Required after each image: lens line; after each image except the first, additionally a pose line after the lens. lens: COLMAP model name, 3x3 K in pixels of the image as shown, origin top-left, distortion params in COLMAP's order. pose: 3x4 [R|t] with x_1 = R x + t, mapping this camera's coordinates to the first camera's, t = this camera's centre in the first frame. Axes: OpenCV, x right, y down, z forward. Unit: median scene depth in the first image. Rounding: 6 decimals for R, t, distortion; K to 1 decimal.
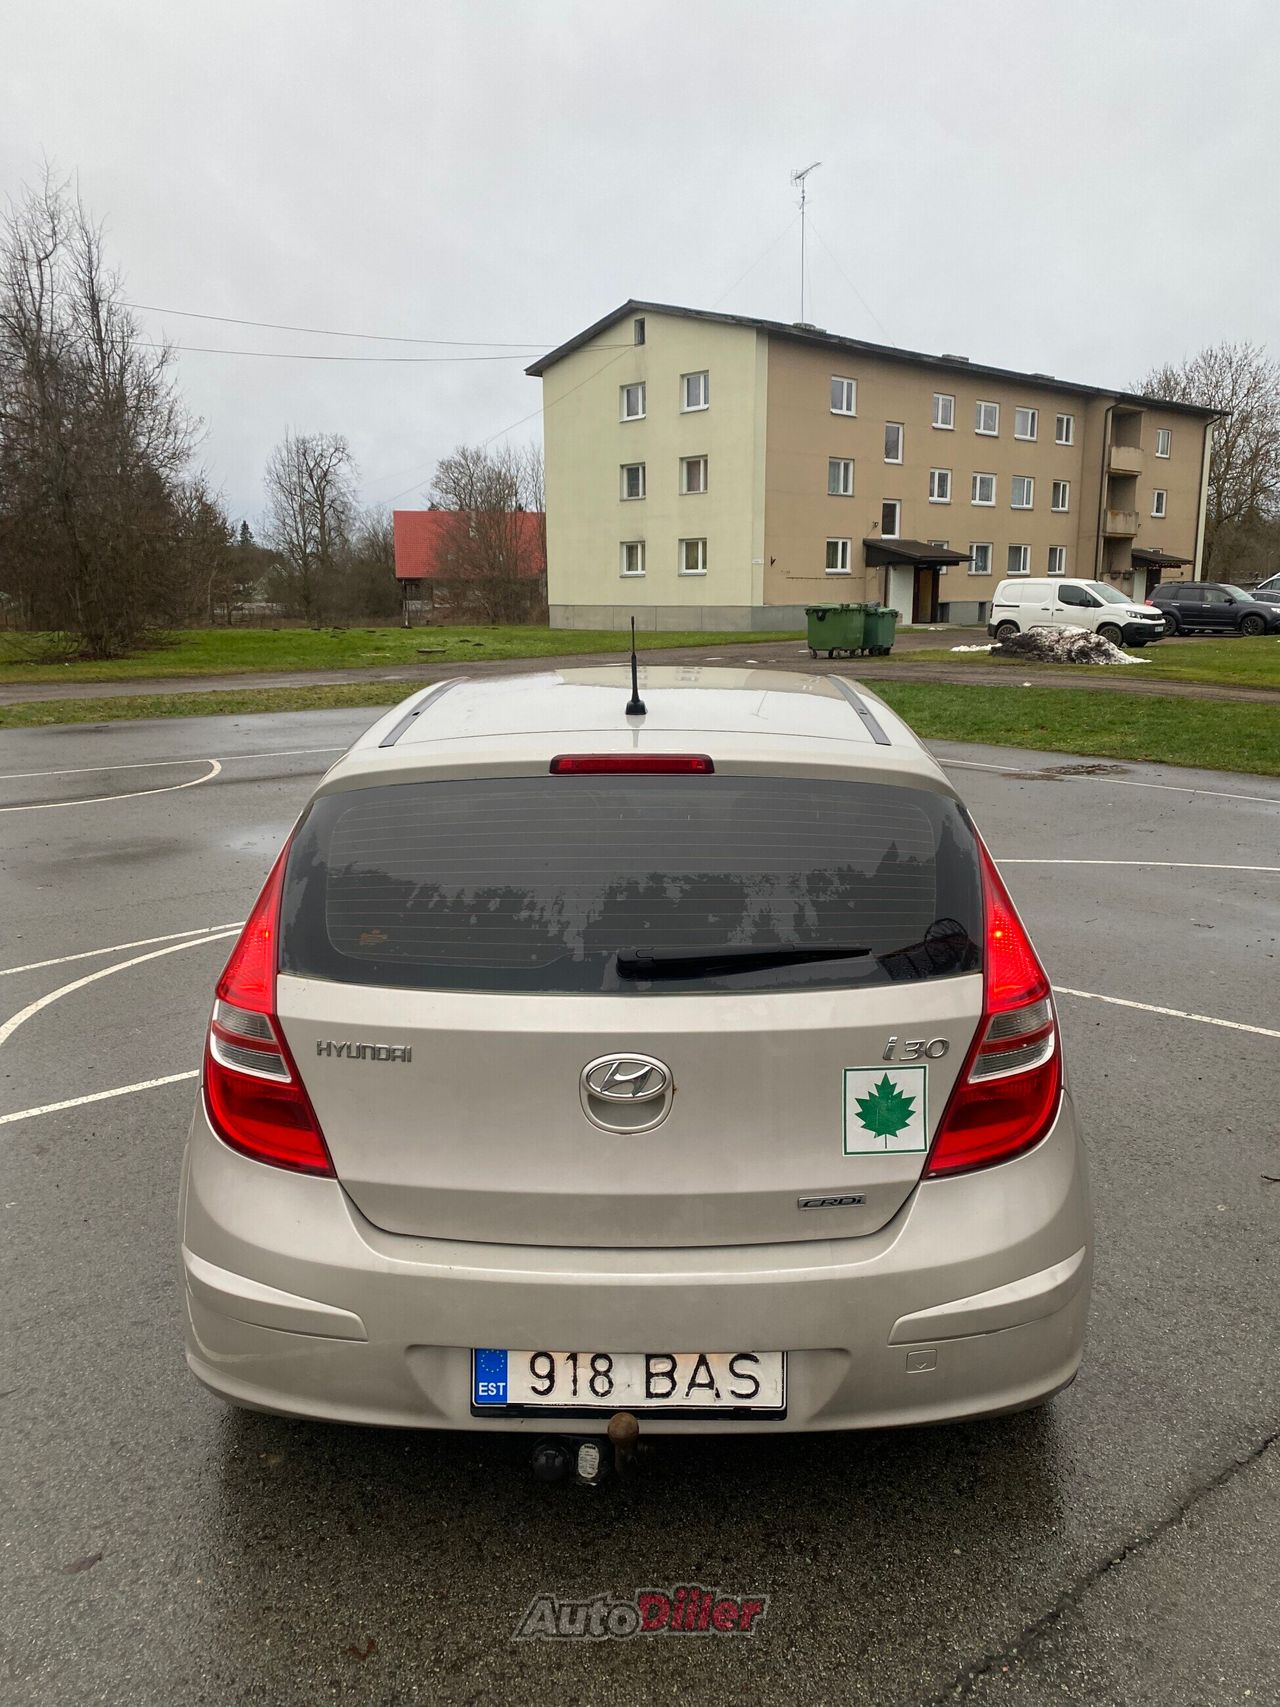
lens RADIAL K [[1299.7, 0, 640.0], [0, 1299.7, 853.5], [0, 0, 1]] dist [0.018858, -0.006894]
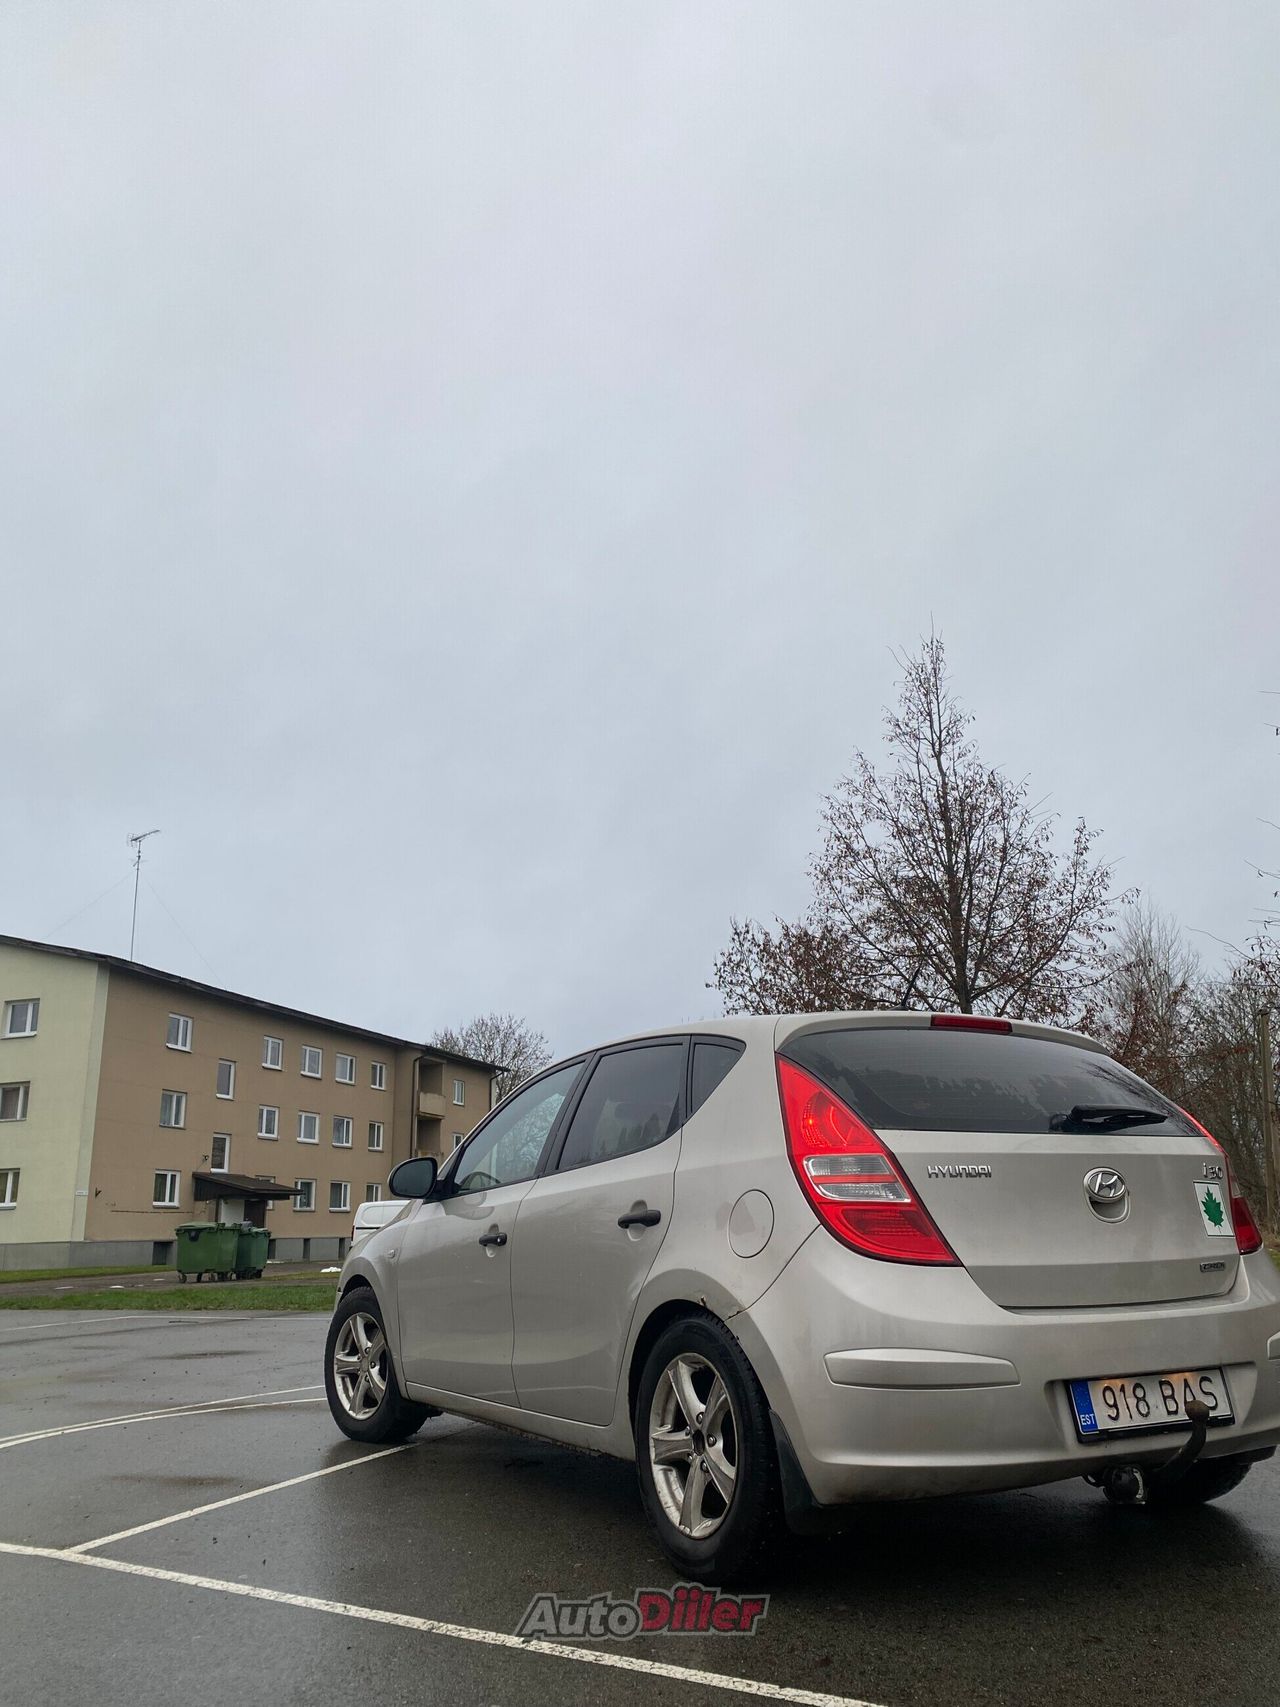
lens RADIAL K [[1285.1, 0, 640.0], [0, 1285.1, 853.5], [0, 0, 1]] dist [0.006815, -0.004600]
pose [[0.866438, 0.125494, 0.483256, -0.066810], [0.117151, 0.889777, -0.441104, 0.022696], [-0.485346, 0.438803, 0.756235, -0.002752]]
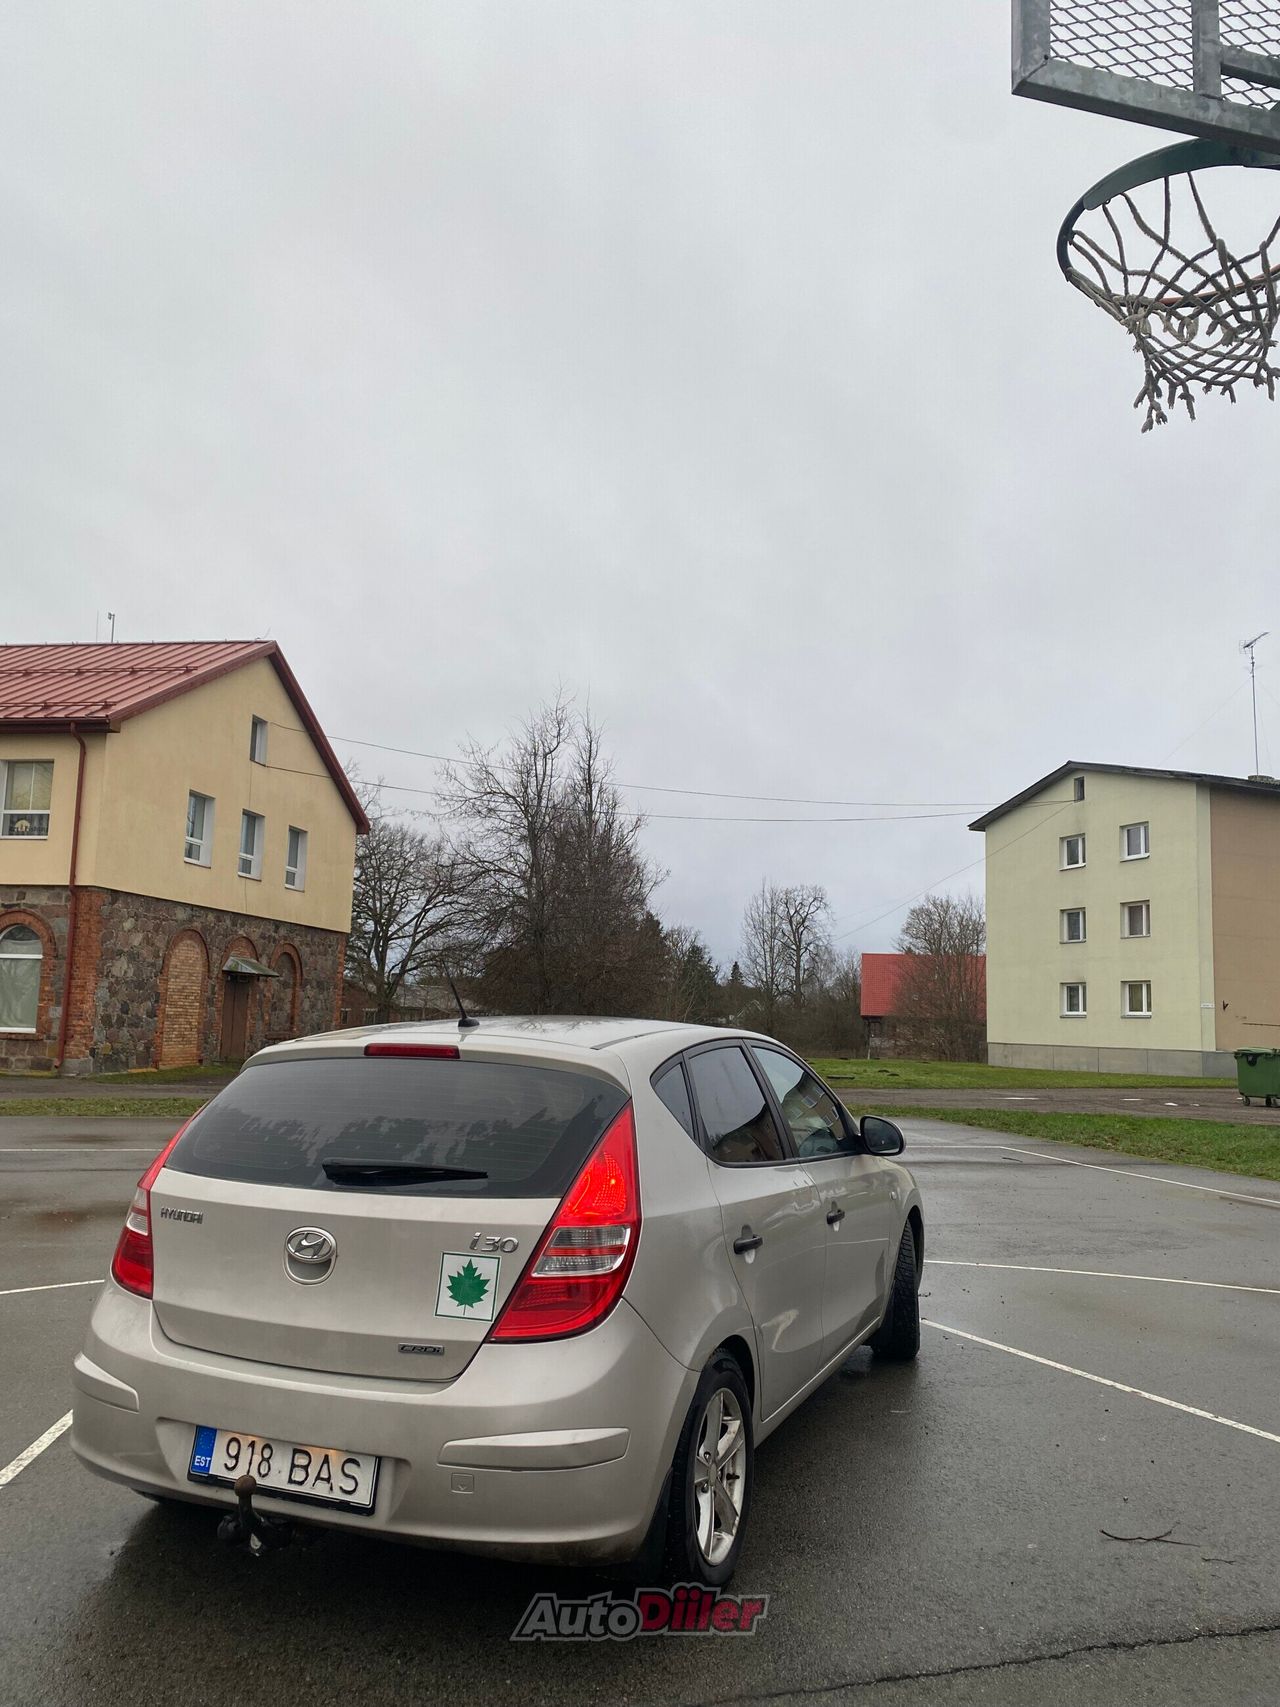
lens RADIAL K [[1261.4, 0, 632.0], [0, 1261.4, 856.9], [0, 0, 1]] dist [0.040495, -0.003975]
pose [[0.935044, -0.015283, -0.354201, 0.046142], [-0.101497, 0.945714, -0.308744, 0.008687], [0.339691, 0.324640, 0.882734, -0.017635]]
